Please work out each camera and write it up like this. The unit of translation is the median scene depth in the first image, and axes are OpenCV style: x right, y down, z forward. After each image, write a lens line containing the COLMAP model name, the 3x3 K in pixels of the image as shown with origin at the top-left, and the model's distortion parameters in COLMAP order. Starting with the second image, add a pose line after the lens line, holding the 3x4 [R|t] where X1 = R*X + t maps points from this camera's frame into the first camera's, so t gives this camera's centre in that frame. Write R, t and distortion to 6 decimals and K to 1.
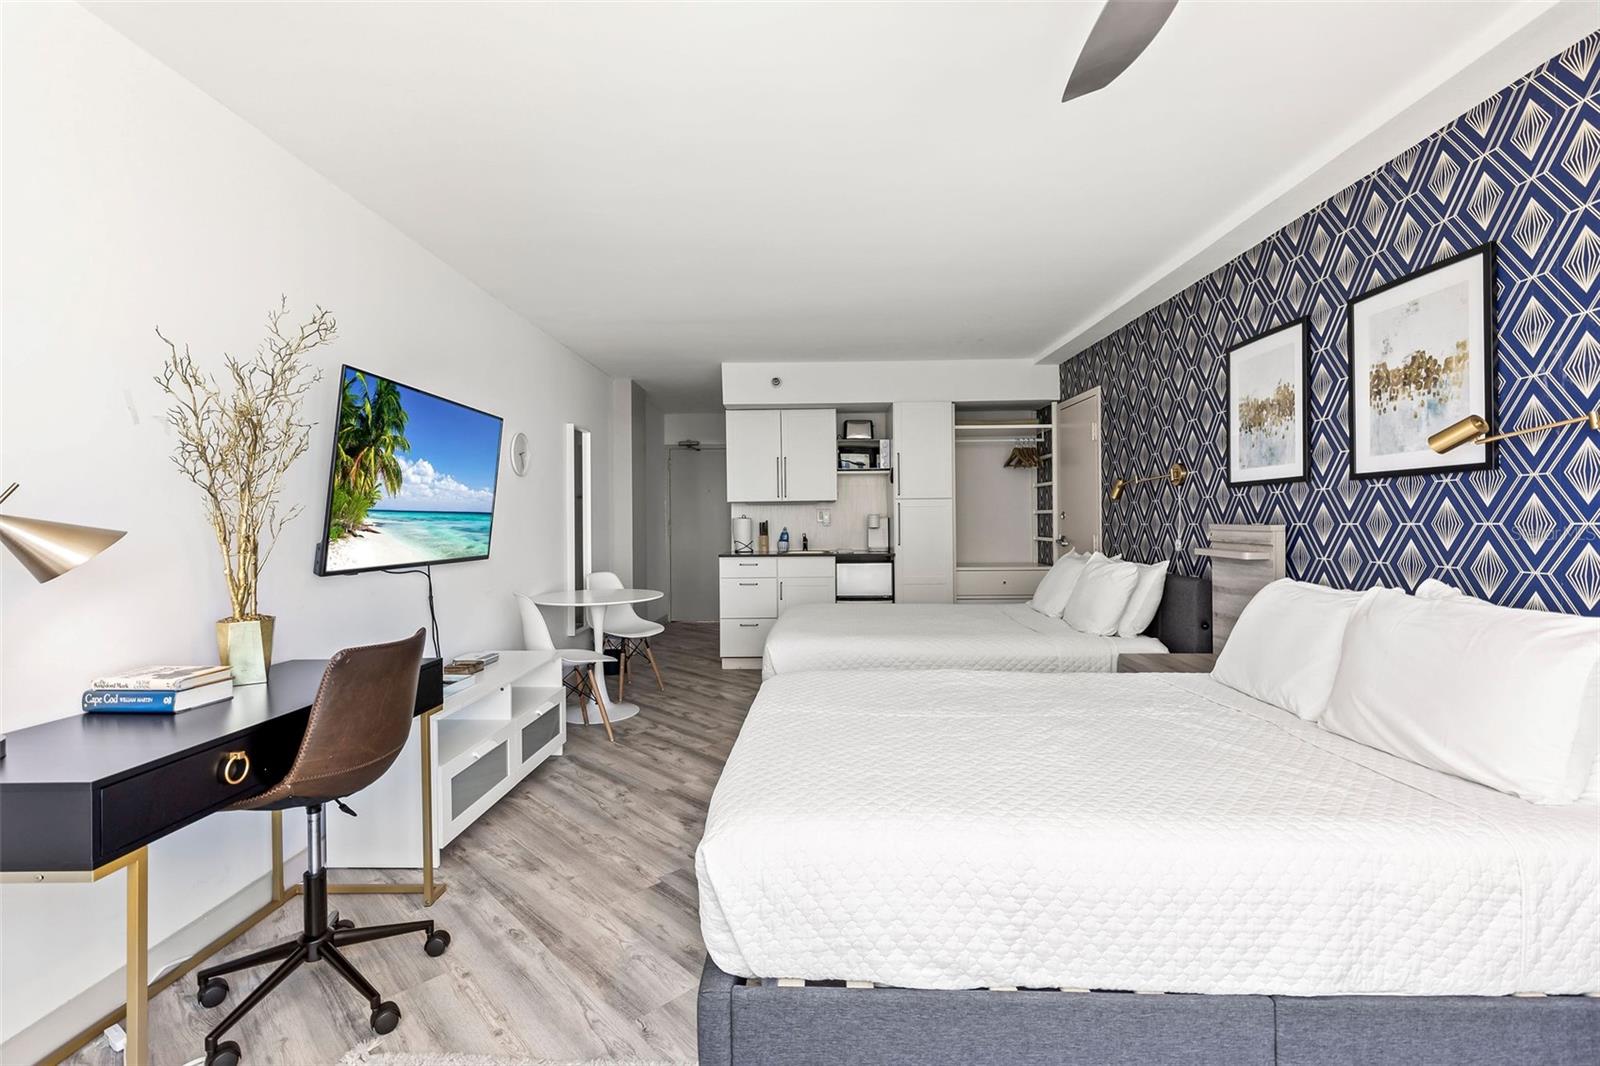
lens RADIAL K [[715.8, 0, 813.2], [0, 715.8, 522.9], [0, 0, 1]] dist [0.008707, -0.001583]
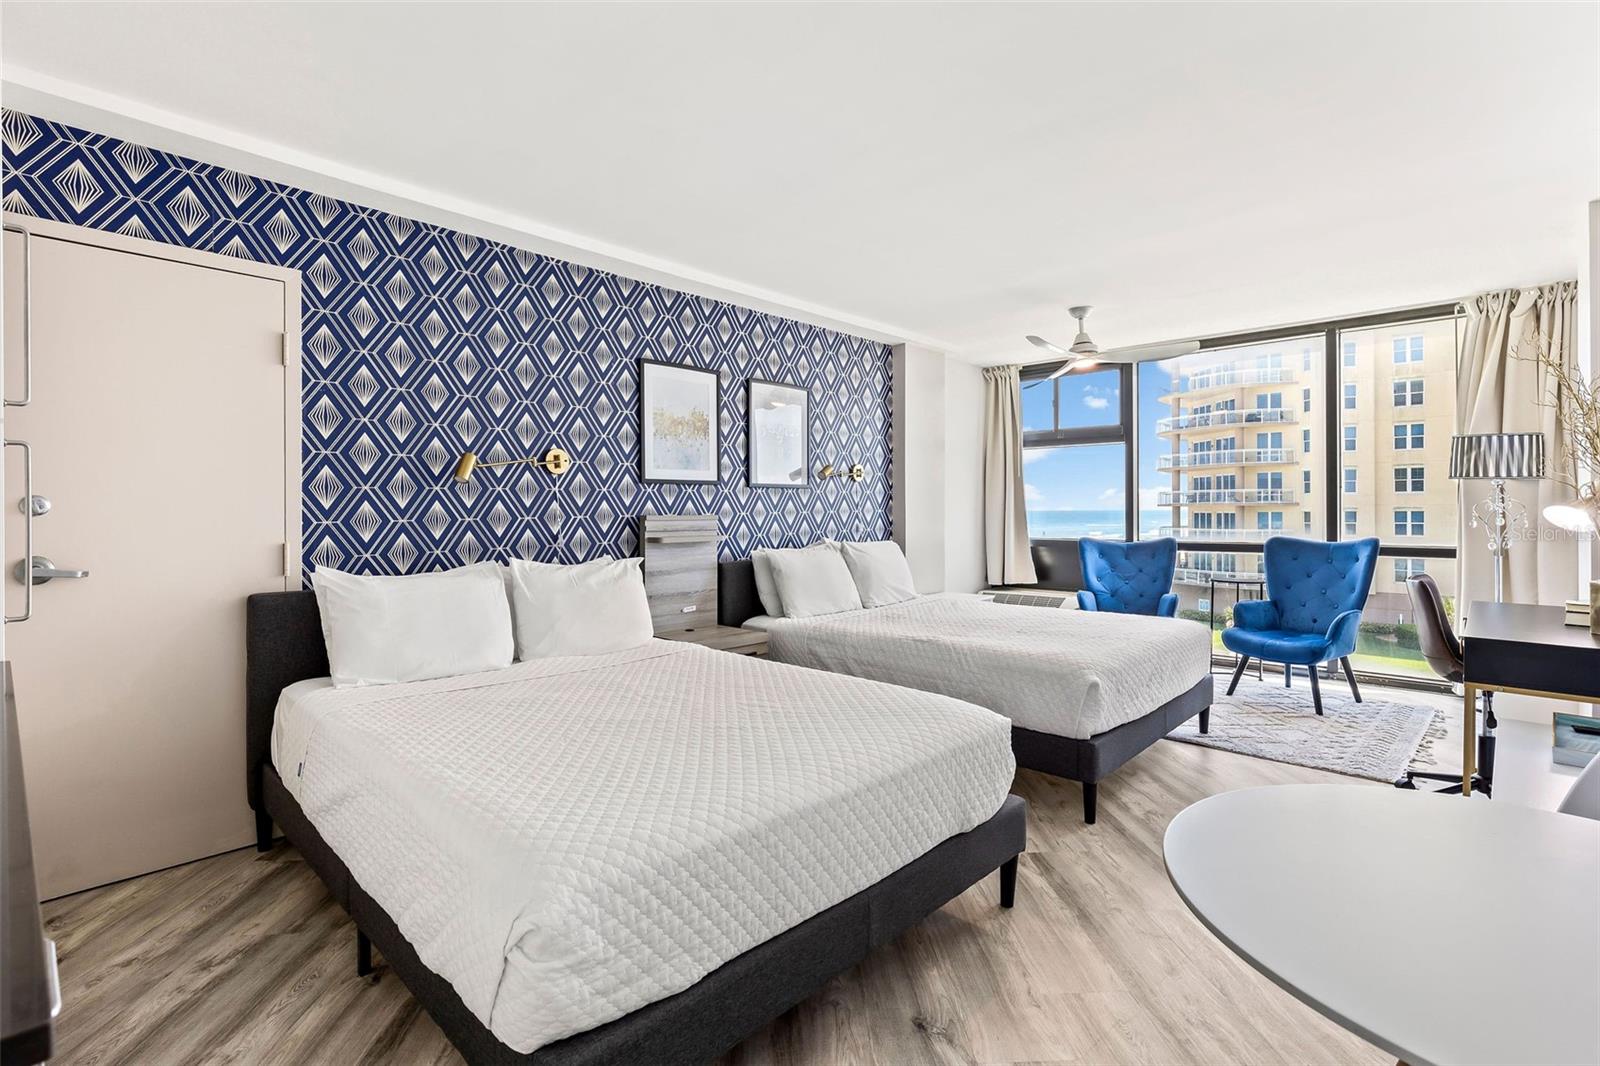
lens RADIAL K [[723.0, 0, 793.9], [0, 723.0, 518.1], [0, 0, 1]] dist [-0.005581, -0.000632]
pose [[-0.720657, 0.002043, 0.693289, -0.564888], [0.014087, 0.999832, 0.011696, -0.006963], [-0.693149, 0.018195, -0.720565, 2.515124]]
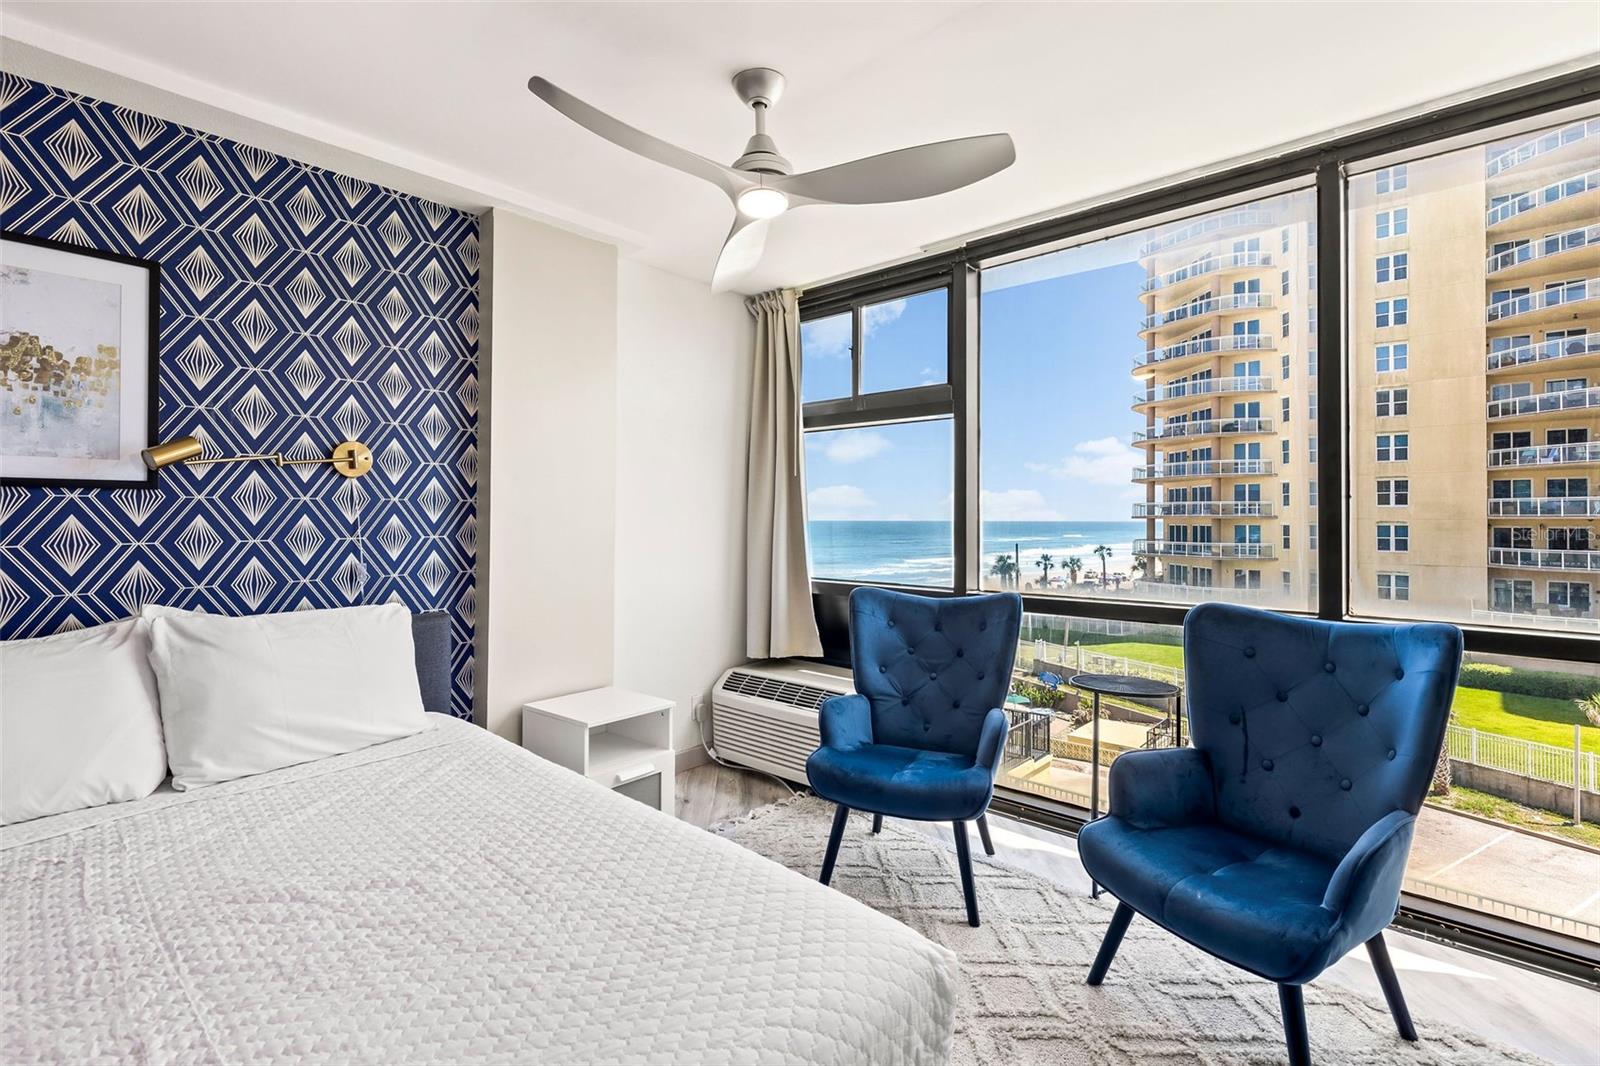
lens RADIAL K [[715.8, 0, 786.0], [0, 715.8, 517.2], [0, 0, 1]] dist [0.008707, -0.001583]
pose [[-0.727837, 0.006602, 0.685718, -0.360245], [0.007523, 0.999970, -0.001643, -0.024998], [-0.685708, 0.003963, -0.727866, 1.061173]]
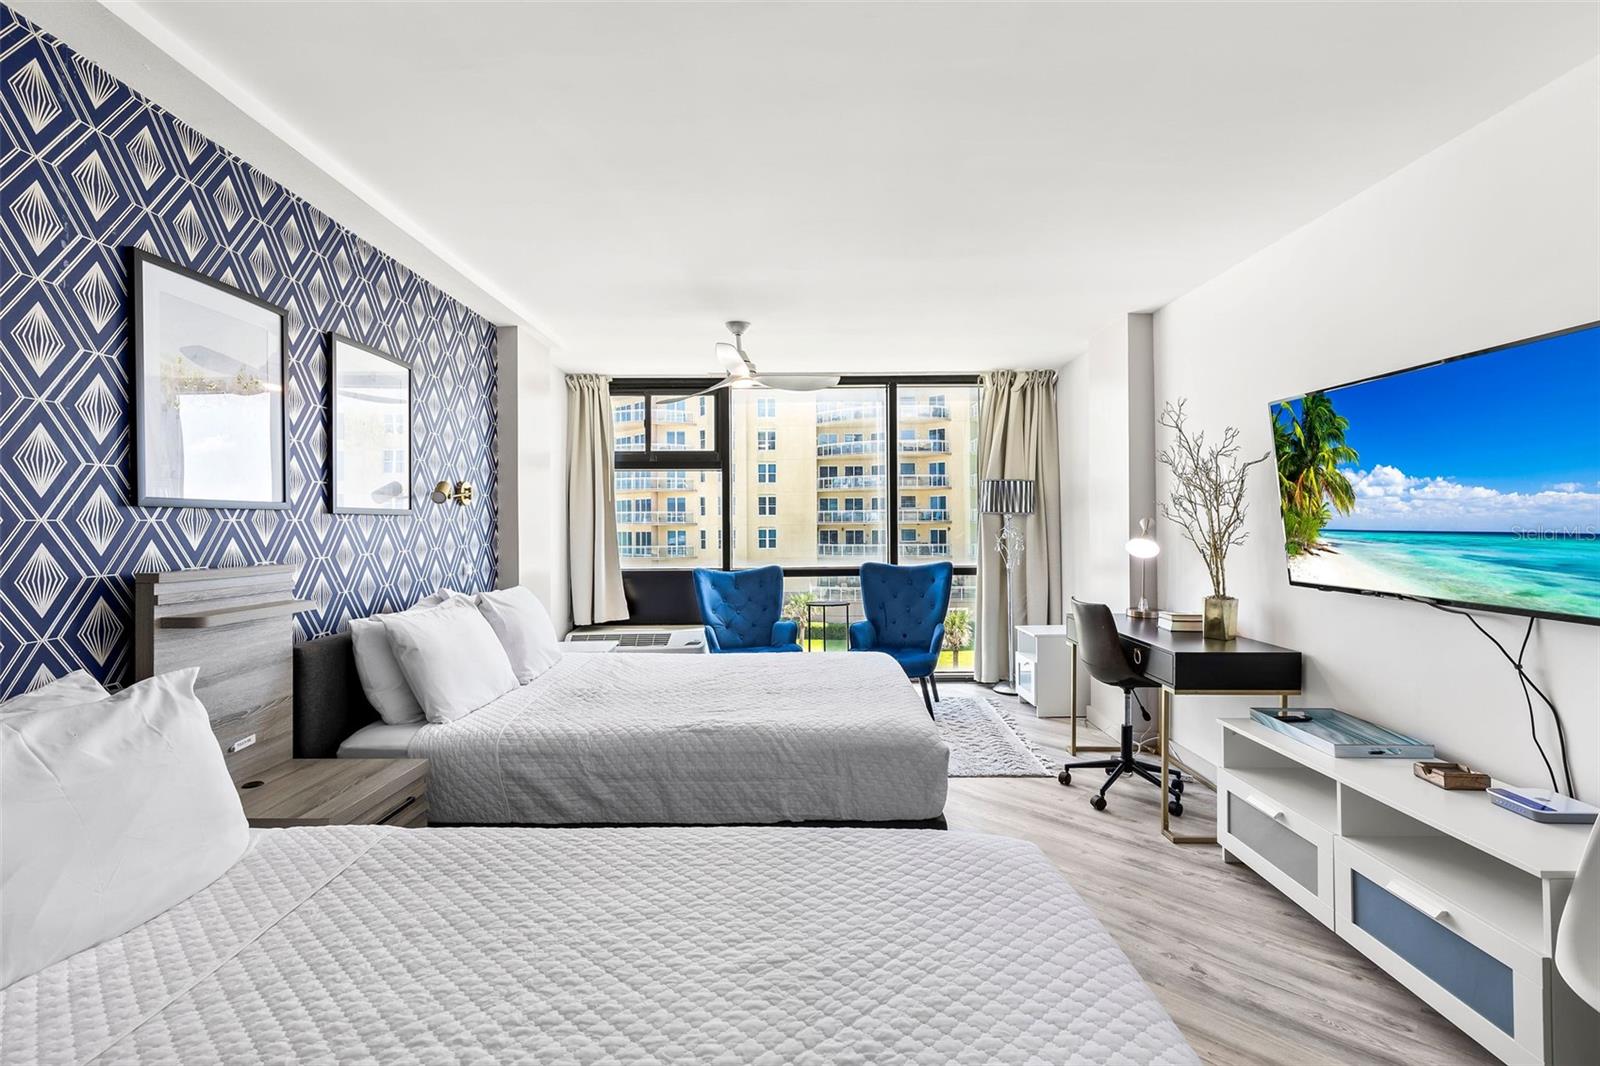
lens RADIAL K [[715.8, 0, 785.9], [0, 715.8, 528.8], [0, 0, 1]] dist [0.008707, -0.001583]
pose [[-0.999789, 0.013945, 0.015111, 0.127424], [0.014110, 0.999842, 0.010826, -0.047346], [-0.014958, 0.011037, -0.999827, 2.343365]]
